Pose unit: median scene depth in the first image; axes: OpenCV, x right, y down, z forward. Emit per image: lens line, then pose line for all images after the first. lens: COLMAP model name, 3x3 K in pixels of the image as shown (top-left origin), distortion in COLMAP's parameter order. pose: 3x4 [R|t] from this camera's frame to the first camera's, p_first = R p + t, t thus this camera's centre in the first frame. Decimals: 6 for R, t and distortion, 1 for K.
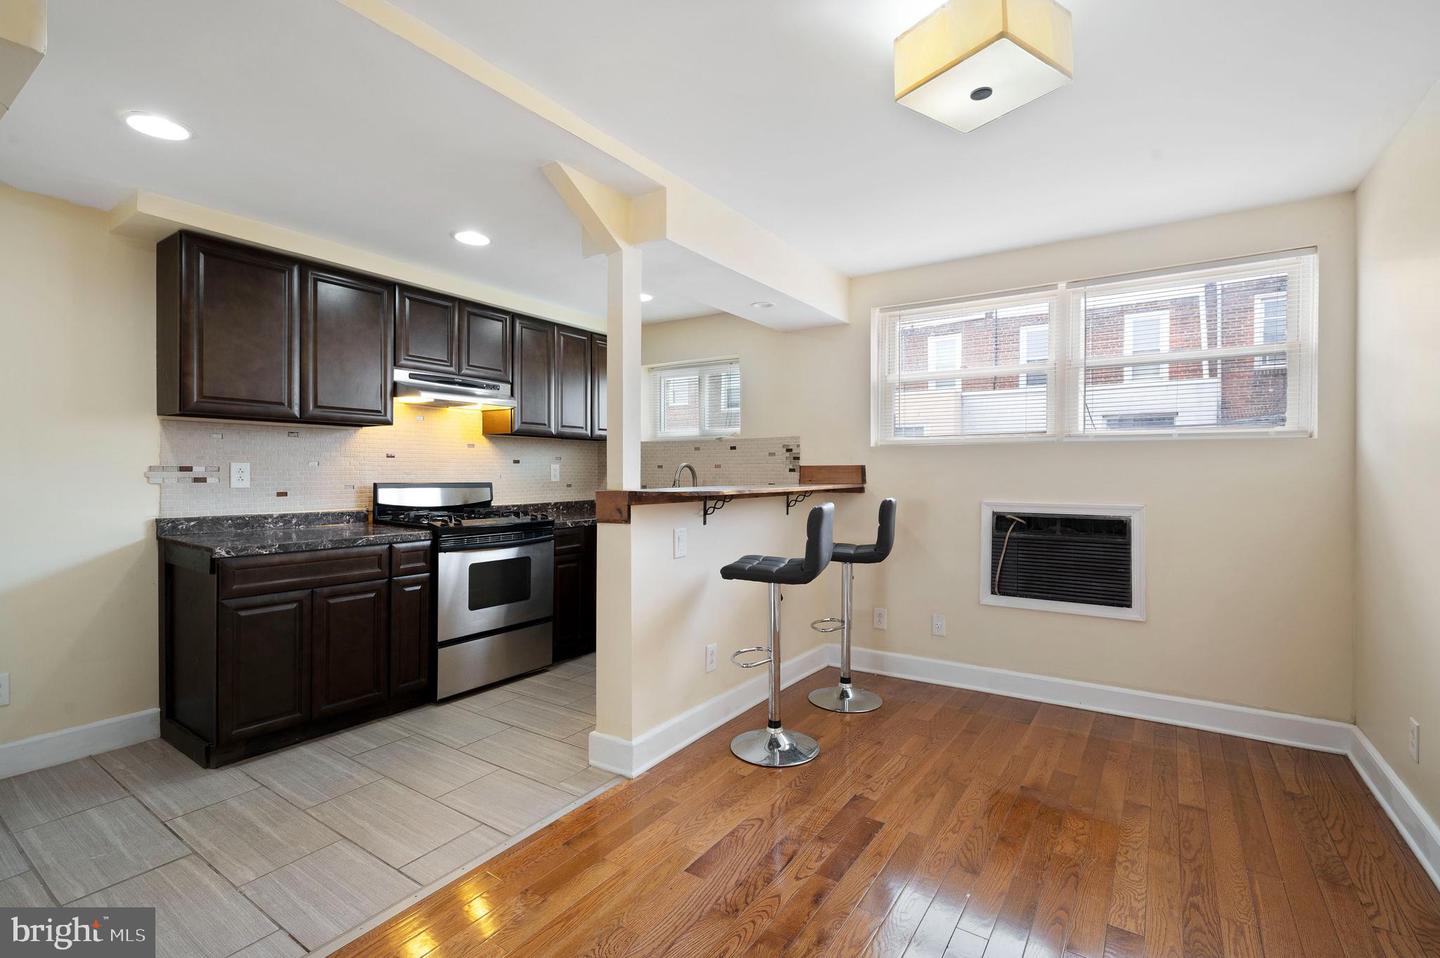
lens RADIAL K [[653.9, 0, 724.7], [0, 653.9, 480.5], [0, 0, 1]] dist [0.000705, -0.000019]
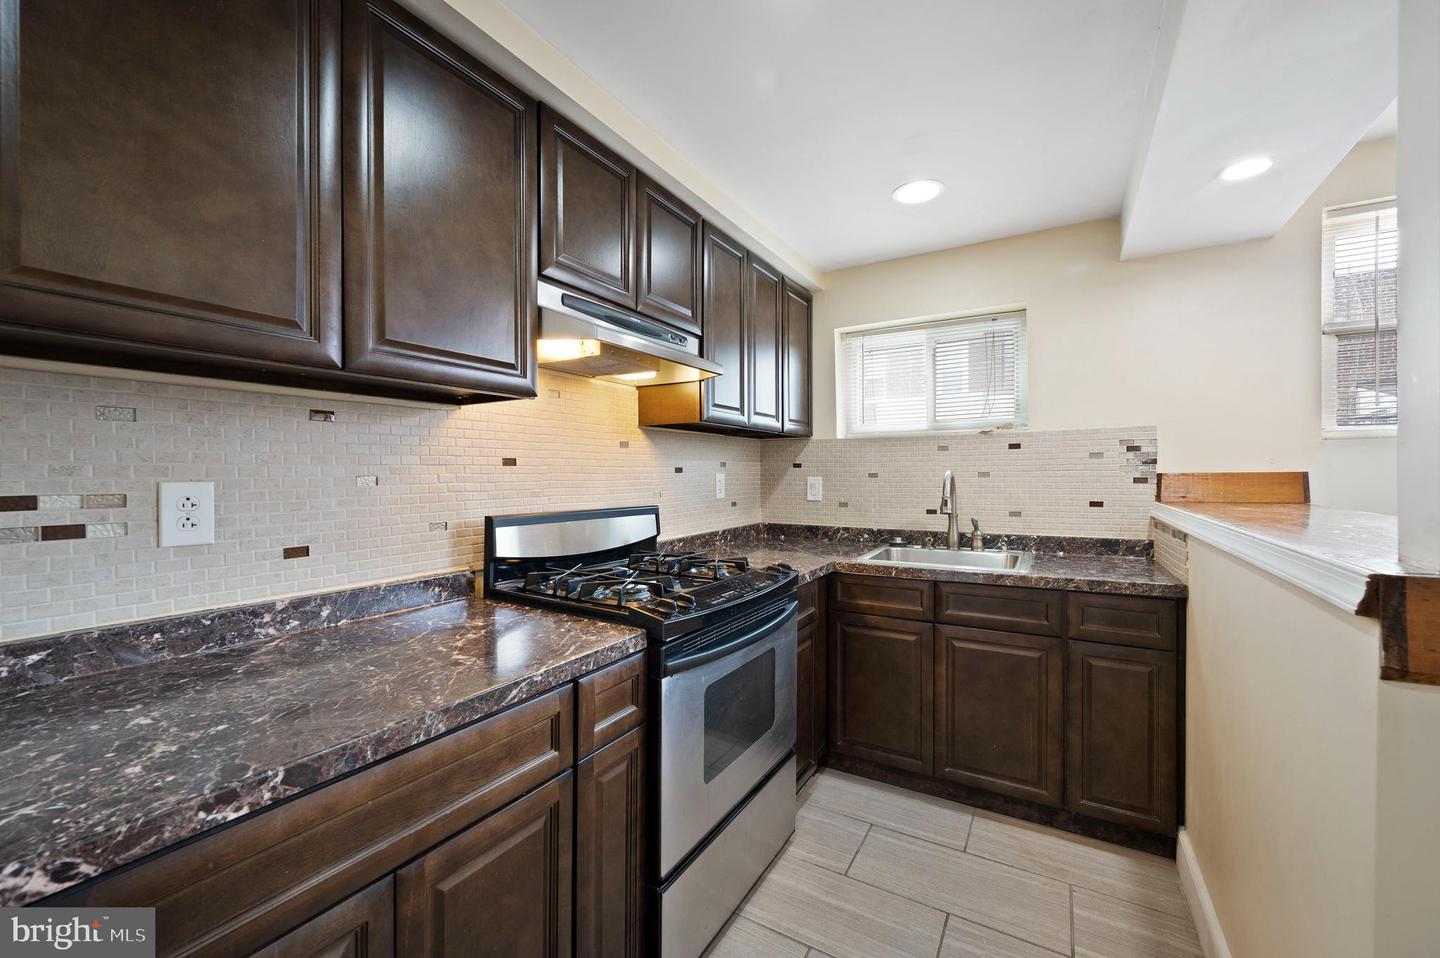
lens RADIAL K [[567.6, 0, 725.1], [0, 567.6, 481.4], [0, 0, 1]] dist [0.000346, 0.000090]
pose [[0.998719, -0.009219, 0.049750, -0.397003], [0.009225, 0.999957, 0.000098, -0.022898], [-0.049749, 0.000361, 0.998762, 0.588597]]
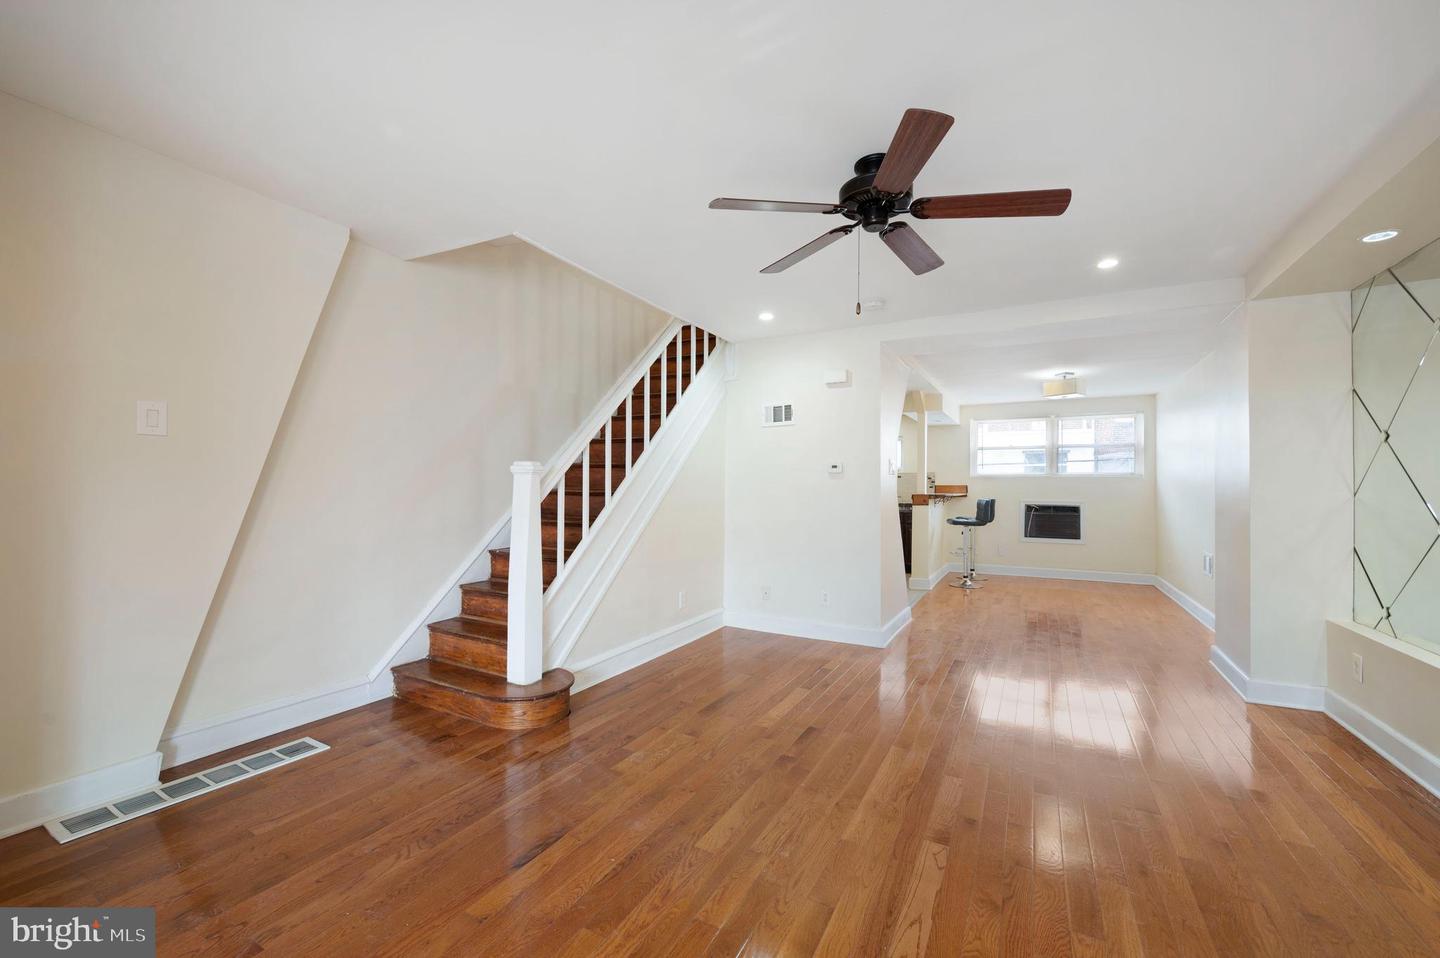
lens RADIAL K [[567.6, 0, 725.1], [0, 567.6, 481.4], [0, 0, 1]] dist [0.000346, 0.000090]
pose [[0.996301, 0.004441, 0.085815, -0.964567], [-0.002362, 0.999702, -0.024314, 0.016924], [-0.085897, 0.024022, 0.996014, -1.118735]]
